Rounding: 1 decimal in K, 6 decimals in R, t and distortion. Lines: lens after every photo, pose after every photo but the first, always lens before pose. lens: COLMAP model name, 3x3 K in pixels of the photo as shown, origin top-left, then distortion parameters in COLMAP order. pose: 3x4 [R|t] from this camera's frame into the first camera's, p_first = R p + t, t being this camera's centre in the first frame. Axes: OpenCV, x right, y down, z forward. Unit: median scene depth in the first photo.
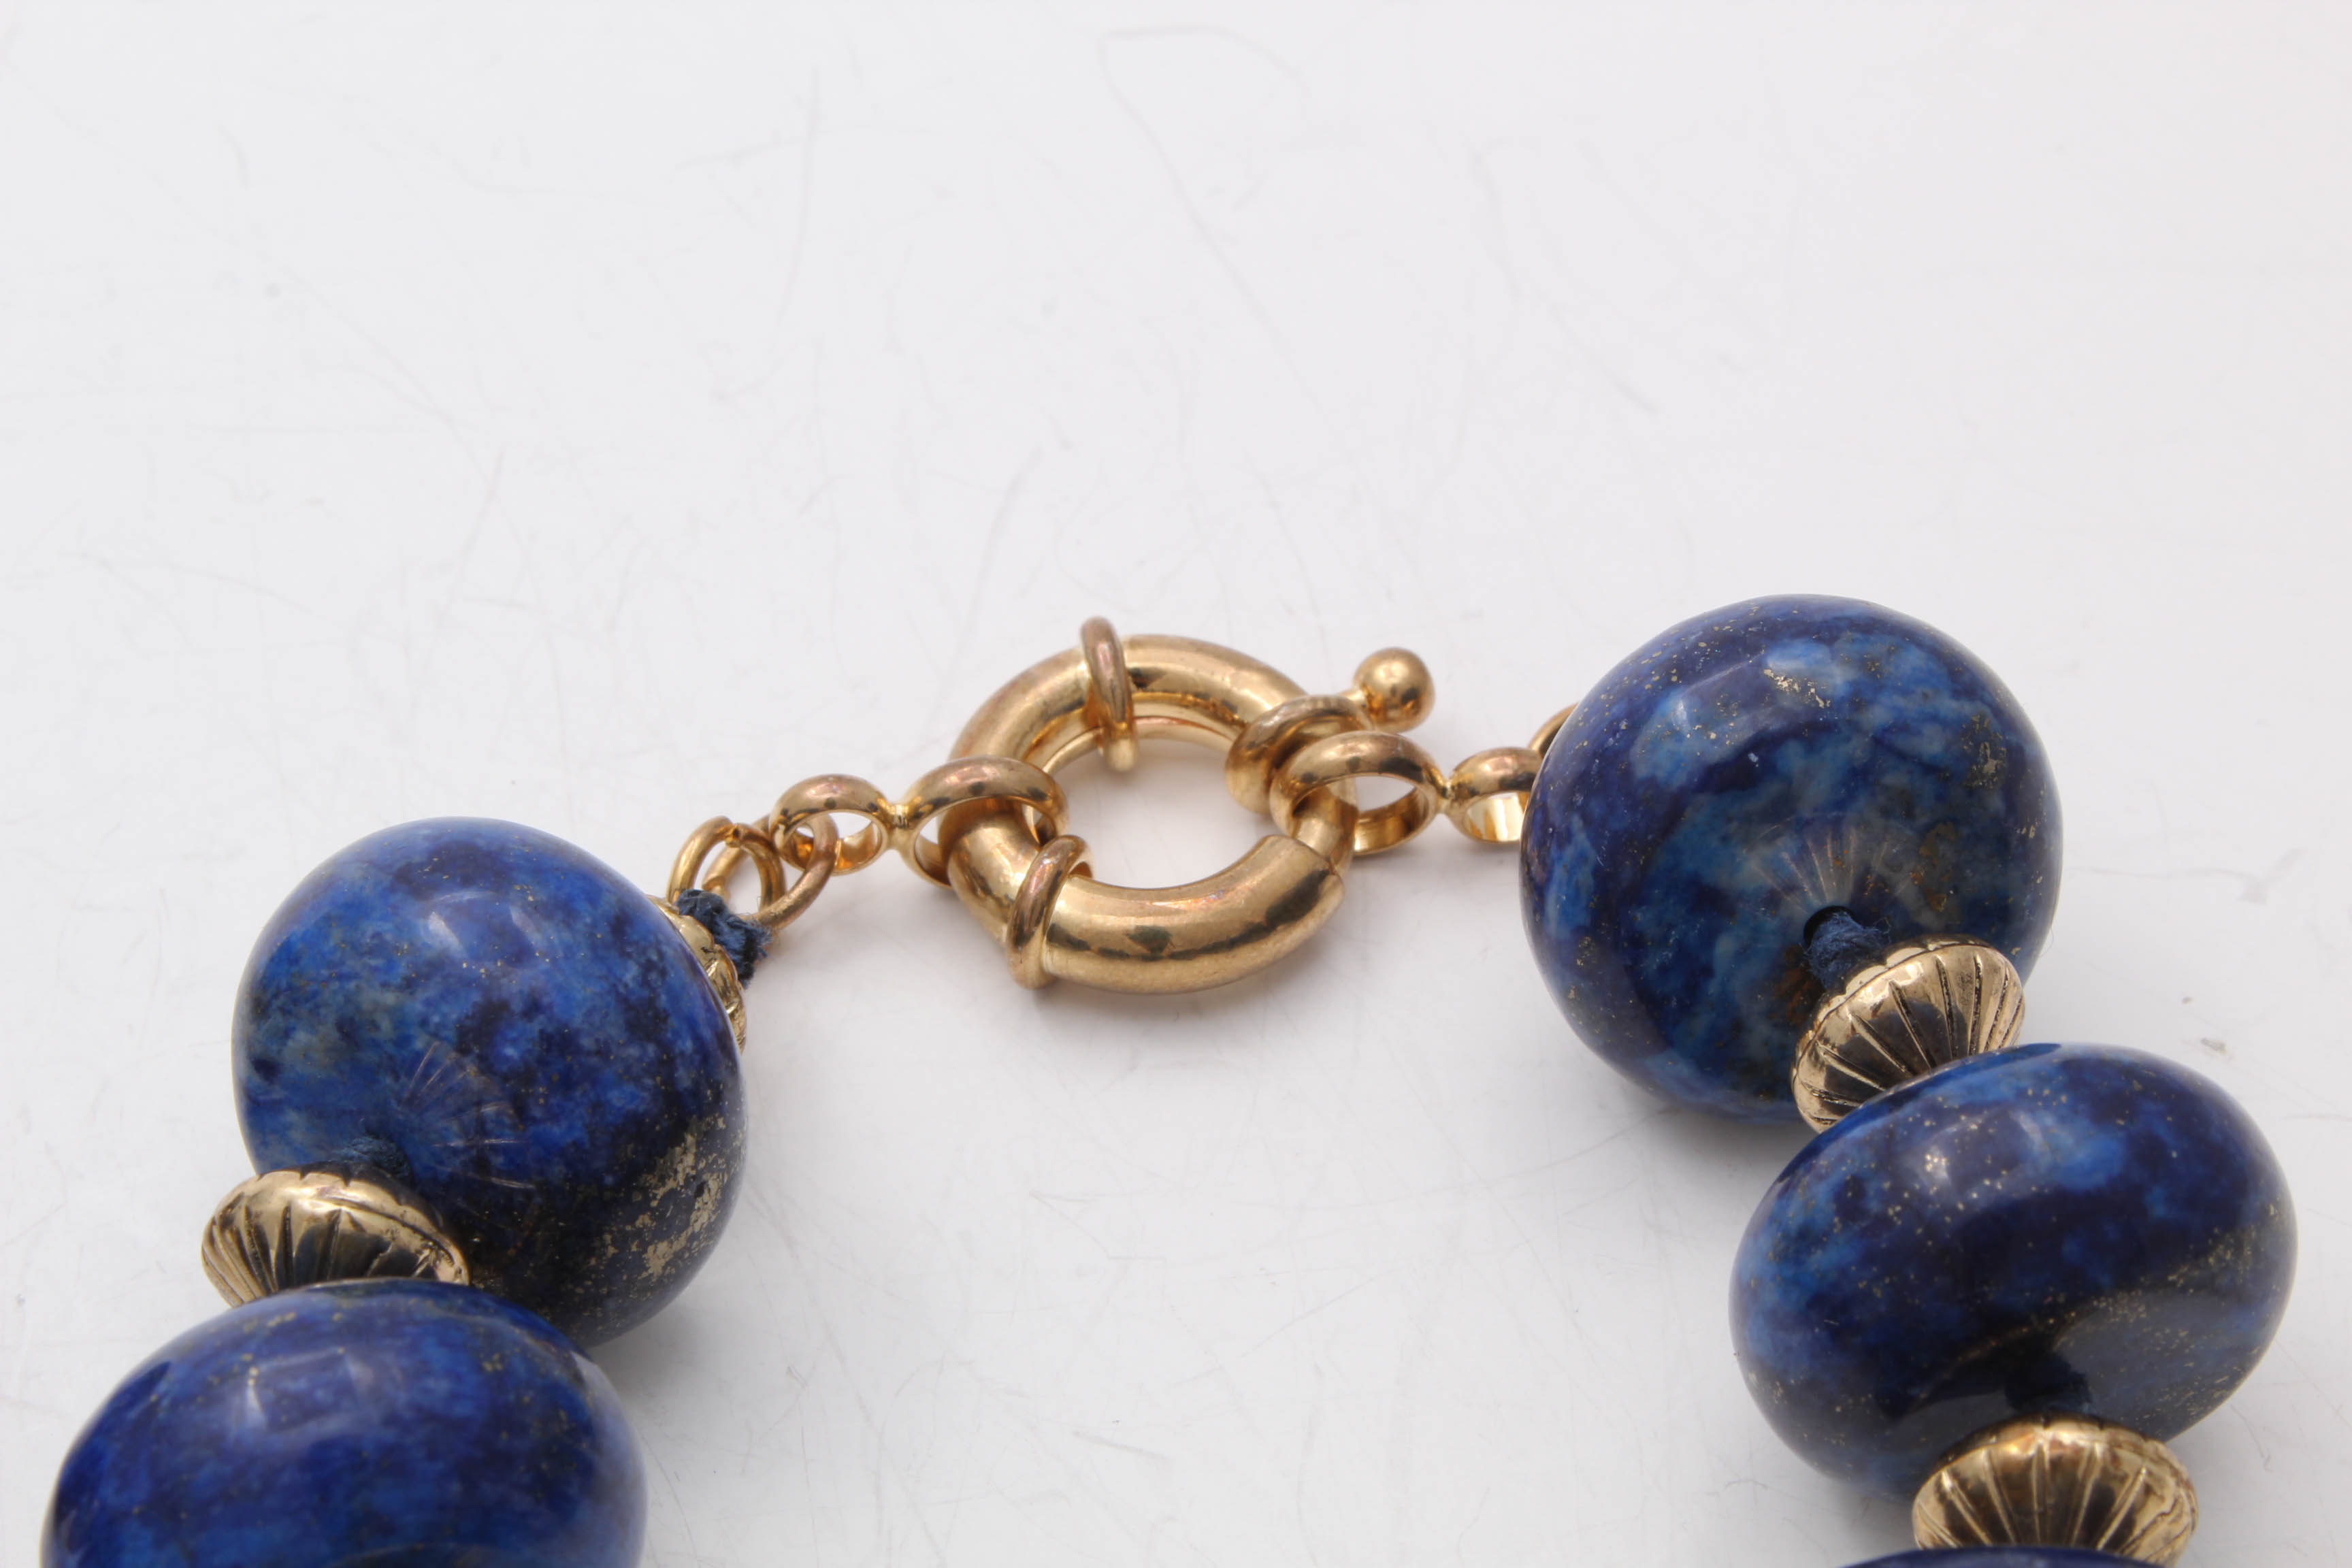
lens RADIAL K [[5495.1, 0, 1190.5], [0, 5495.1, 795.9], [0, 0, 1]] dist [0.078173, 0.000000]
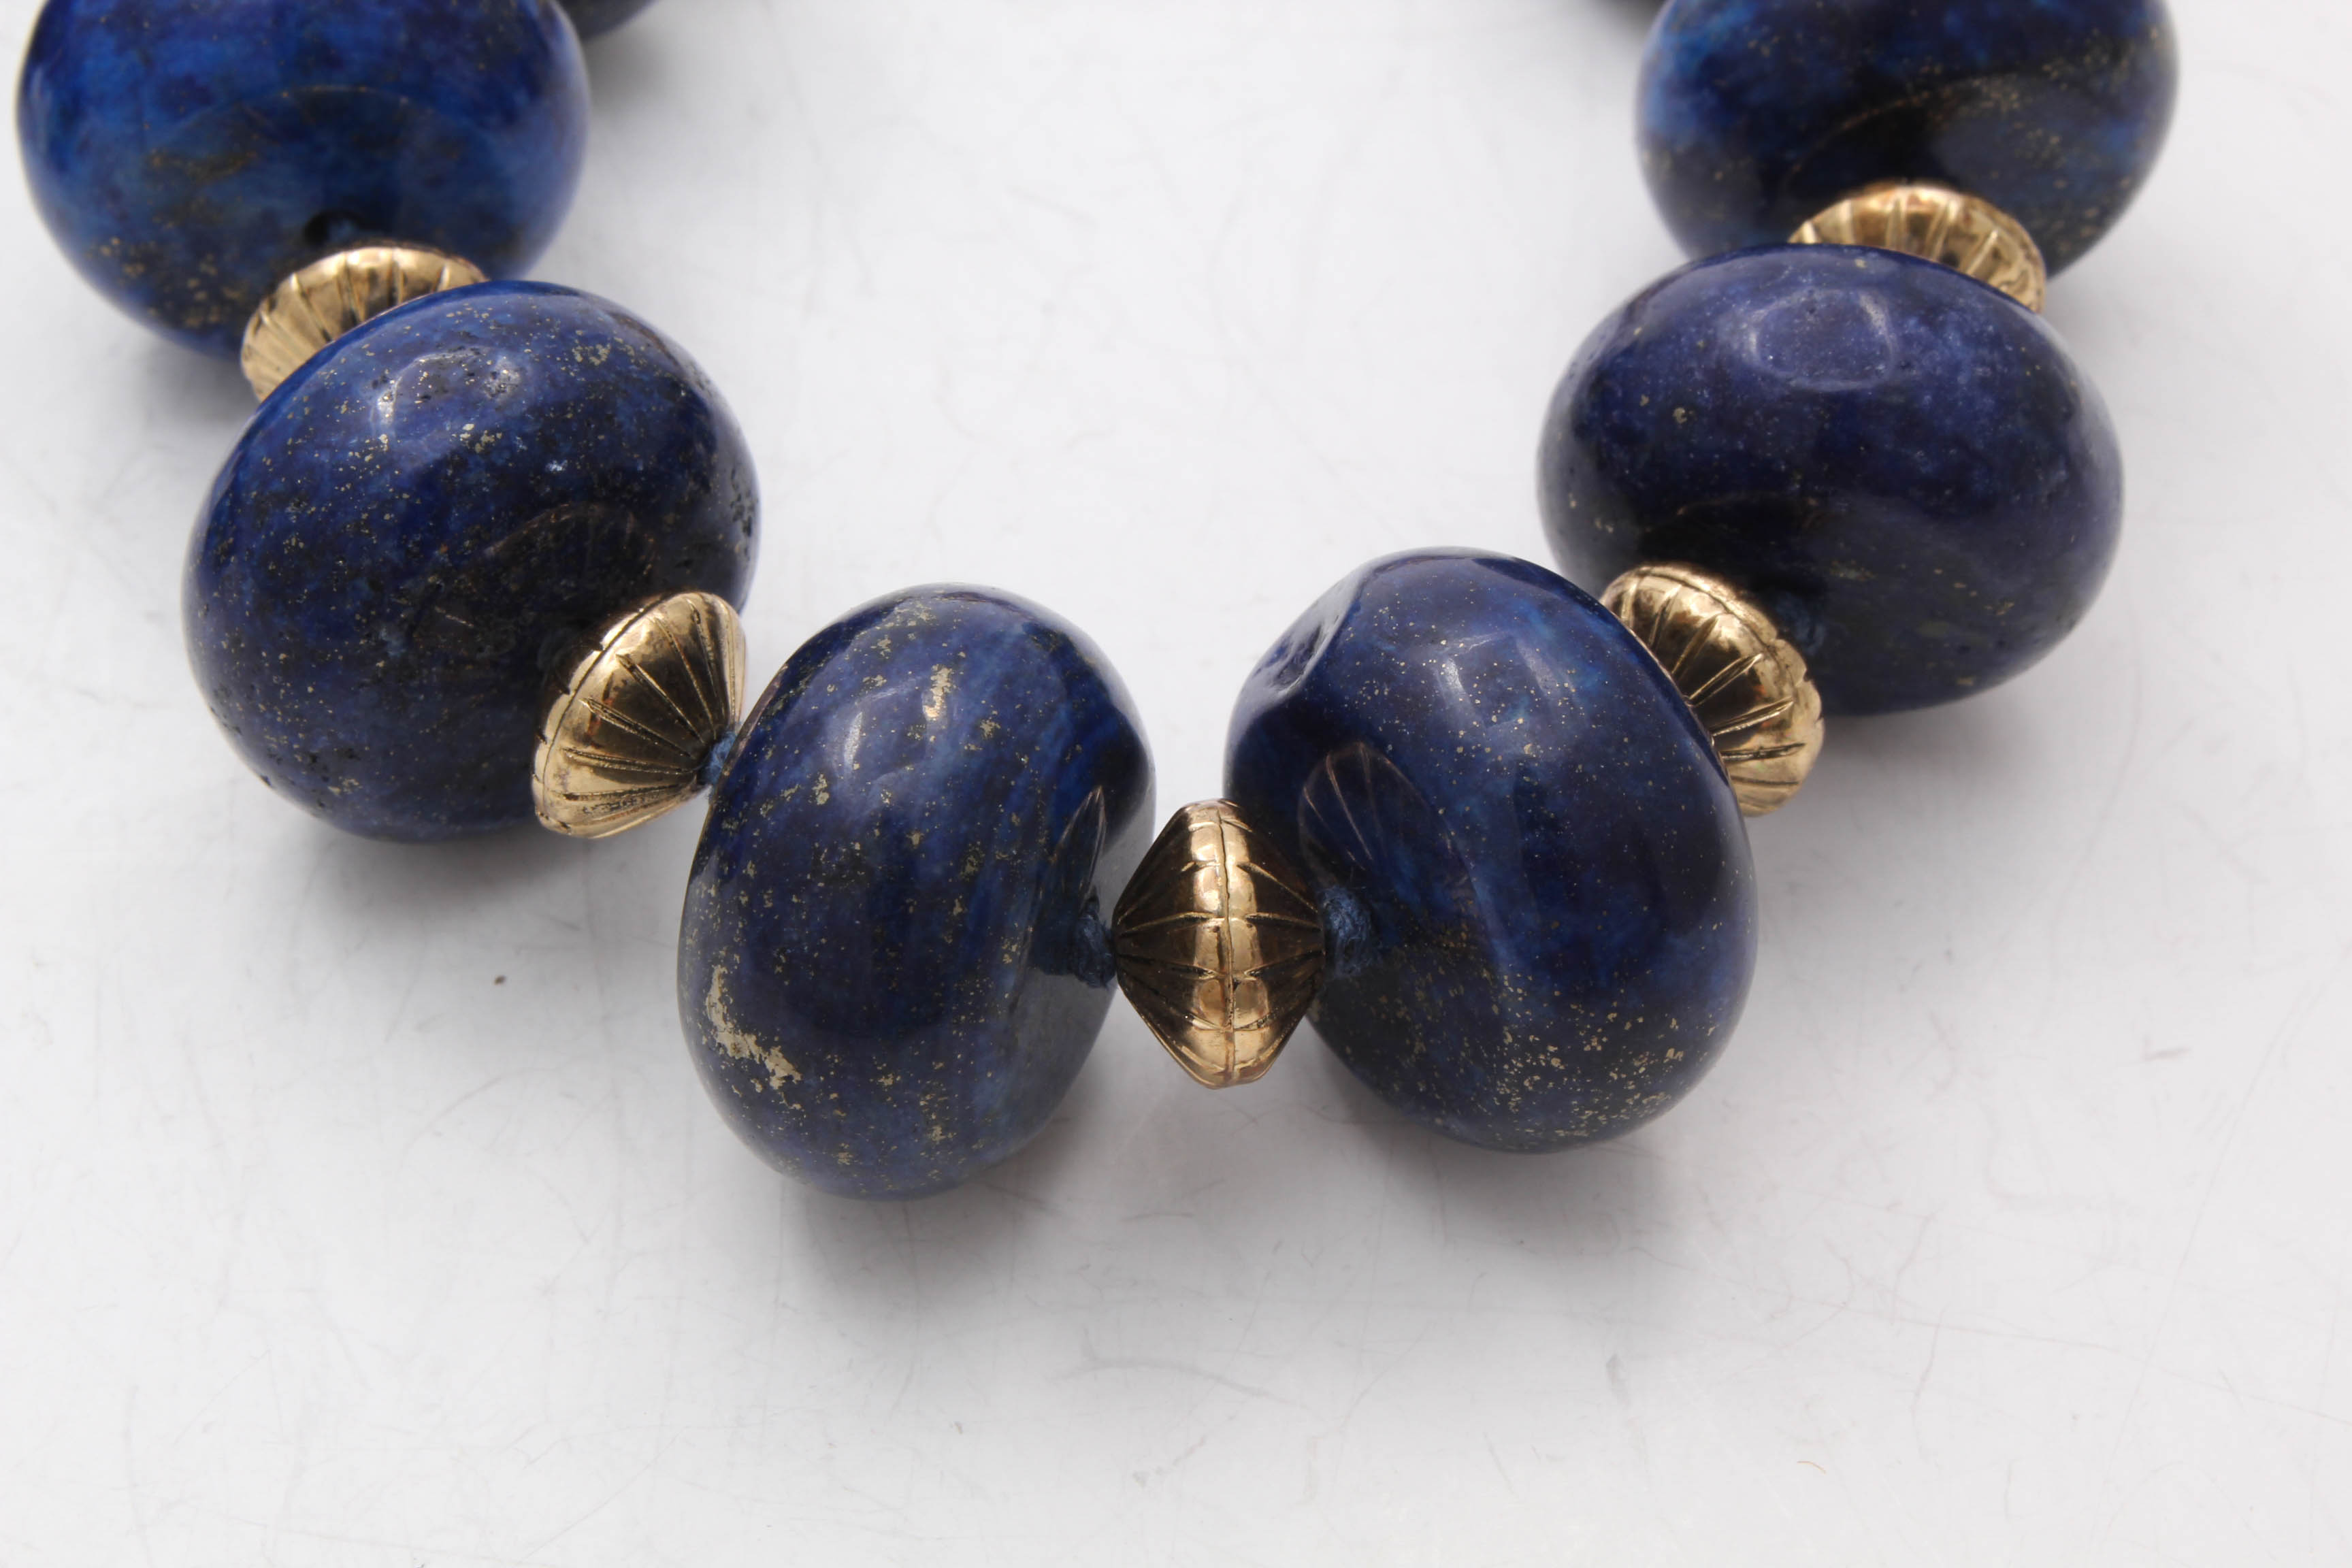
lens RADIAL K [[5495.1, 0, 1186.8], [0, 5495.1, 775.4], [0, 0, 1]] dist [0.078173, 0.000000]
pose [[0.992344, 0.117978, -0.036523, 0.067285], [-0.117362, 0.992915, 0.018599, 0.212775], [0.038459, -0.014171, 0.999160, -0.054824]]
